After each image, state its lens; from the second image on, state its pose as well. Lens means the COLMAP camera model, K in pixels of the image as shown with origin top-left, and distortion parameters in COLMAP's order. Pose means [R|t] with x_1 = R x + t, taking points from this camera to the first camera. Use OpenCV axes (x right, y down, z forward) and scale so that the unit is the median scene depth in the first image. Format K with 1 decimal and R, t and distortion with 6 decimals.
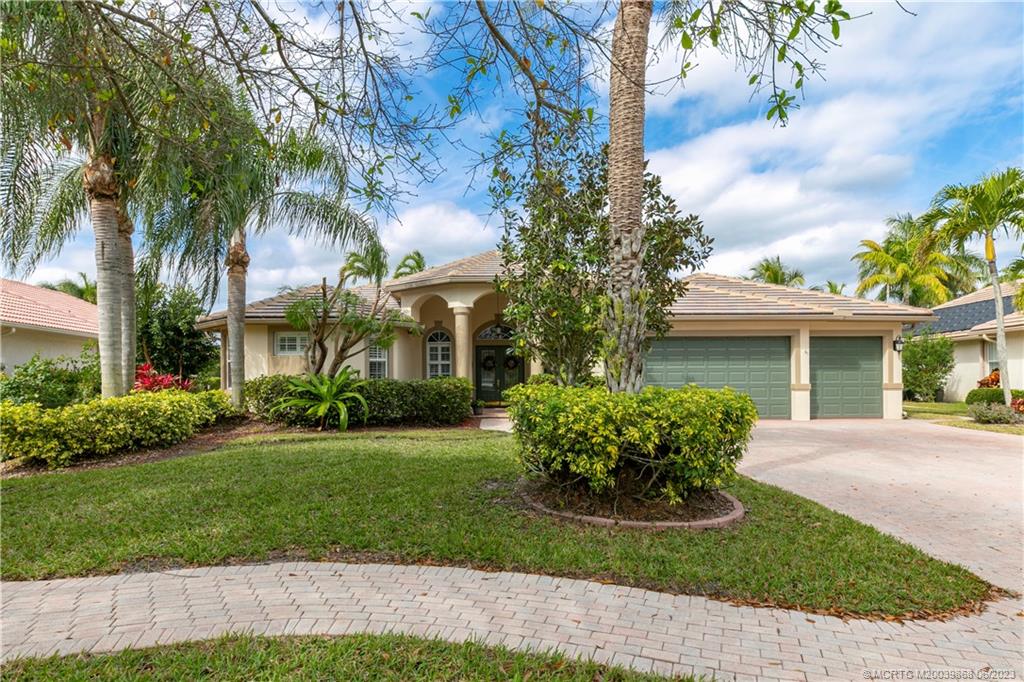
lens RADIAL K [[485.6, 0, 535.7], [0, 485.6, 338.3], [0, 0, 1]] dist [-0.001793, -0.000346]
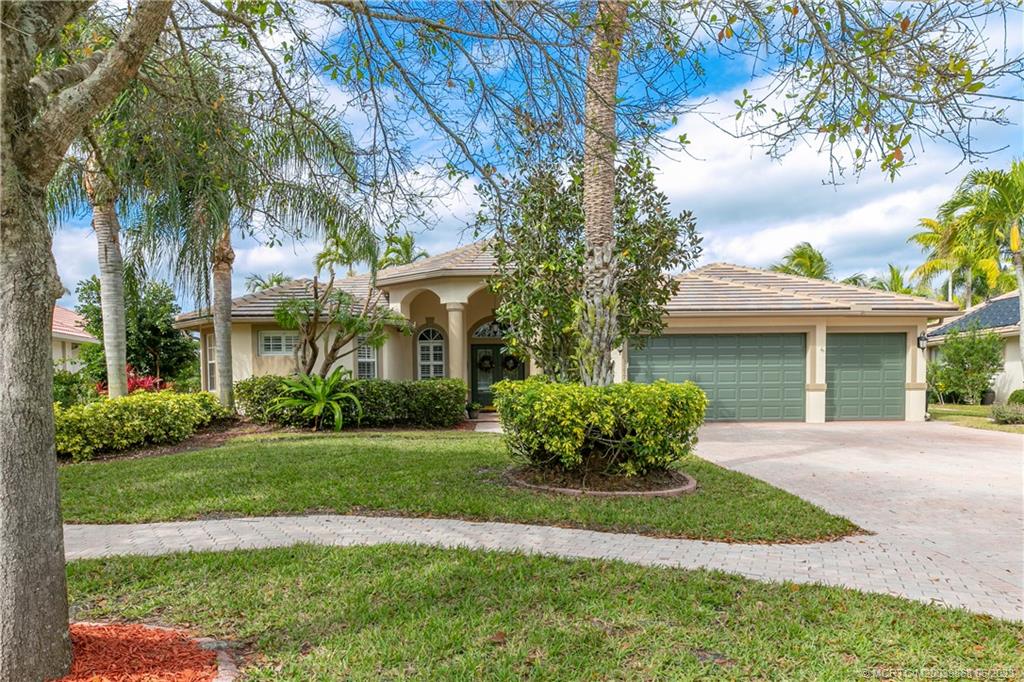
lens RADIAL K [[541.6, 0, 512.0], [0, 541.6, 341.0], [0, 0, 1]] dist [-0.002844, -0.000179]
pose [[0.998855, -0.005338, -0.047545, 0.022116], [0.005801, 0.999937, 0.009626, -0.003937], [0.047490, -0.009891, 0.998823, -0.137916]]
